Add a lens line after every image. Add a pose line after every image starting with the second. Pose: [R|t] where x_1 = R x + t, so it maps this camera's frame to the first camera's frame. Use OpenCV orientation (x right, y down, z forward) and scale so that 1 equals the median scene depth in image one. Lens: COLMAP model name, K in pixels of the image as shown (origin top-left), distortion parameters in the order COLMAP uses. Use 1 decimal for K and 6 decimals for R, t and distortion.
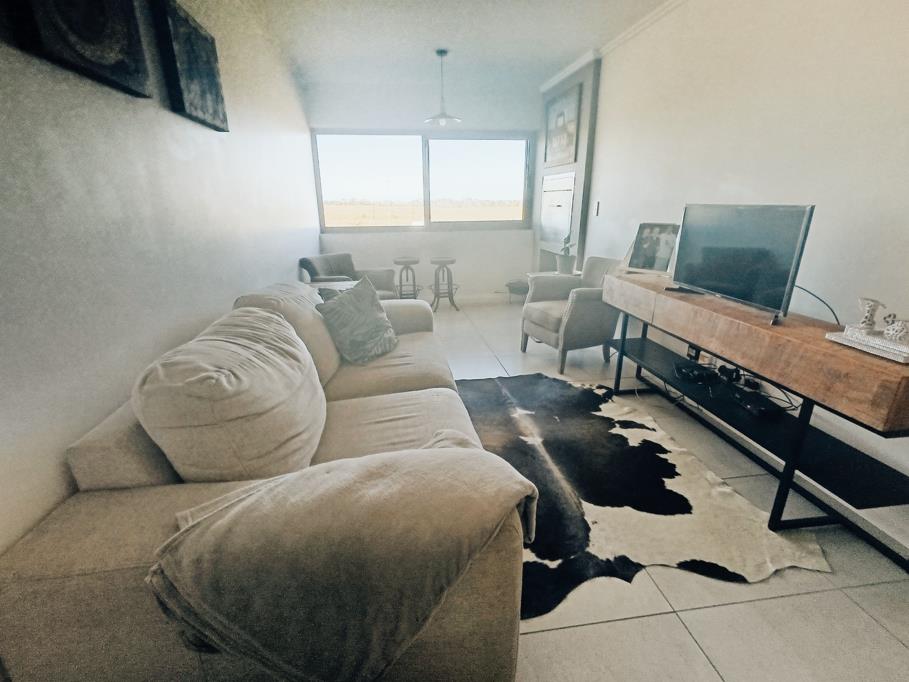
lens RADIAL K [[435.4, 0, 454.5], [0, 435.4, 341.0], [0, 0, 1]] dist [0.015652, -0.000200]
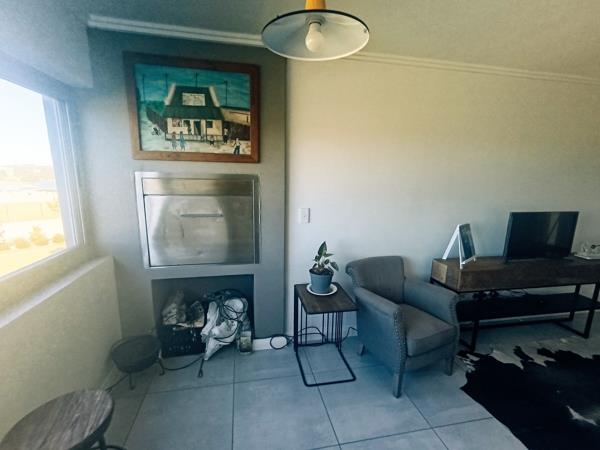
lens RADIAL K [[282.7, 0, 301.0], [0, 282.7, 228.0], [0, 0, 1]] dist [0.014825, 0.000366]
pose [[-0.058875, -0.189429, 0.980128, -0.449329], [0.289877, 0.936281, 0.198367, -0.656214], [-0.955251, 0.295796, -0.000212, 1.665885]]
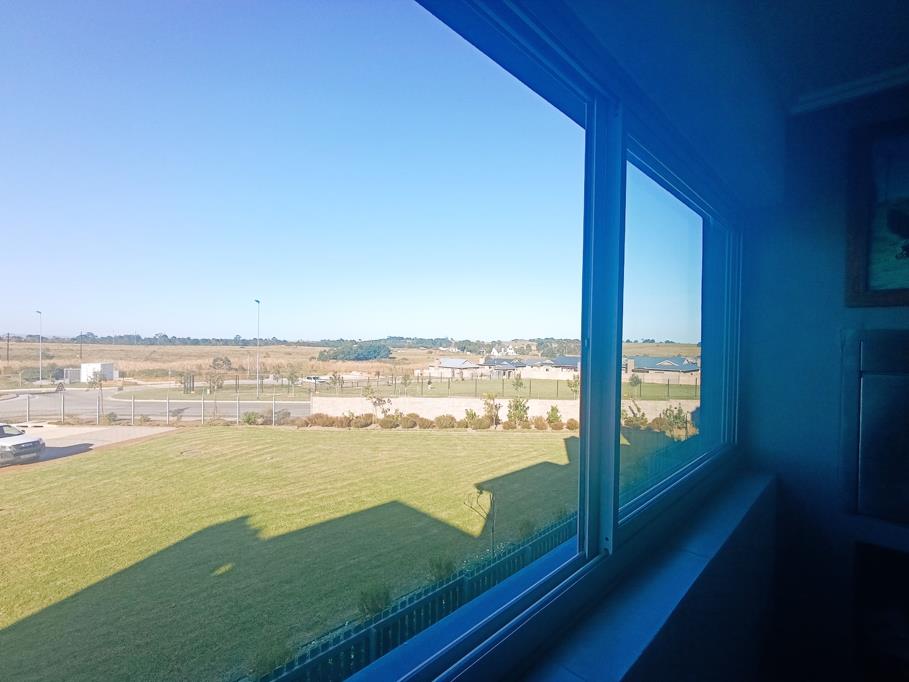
lens RADIAL K [[428.7, 0, 454.0], [0, 428.7, 344.6], [0, 0, 1]] dist [0.013581, 0.000124]
pose [[0.795457, 0.009950, 0.605928, -0.493689], [0.165595, 0.958243, -0.233128, -0.714334], [-0.582946, 0.285782, 0.760594, 1.968044]]
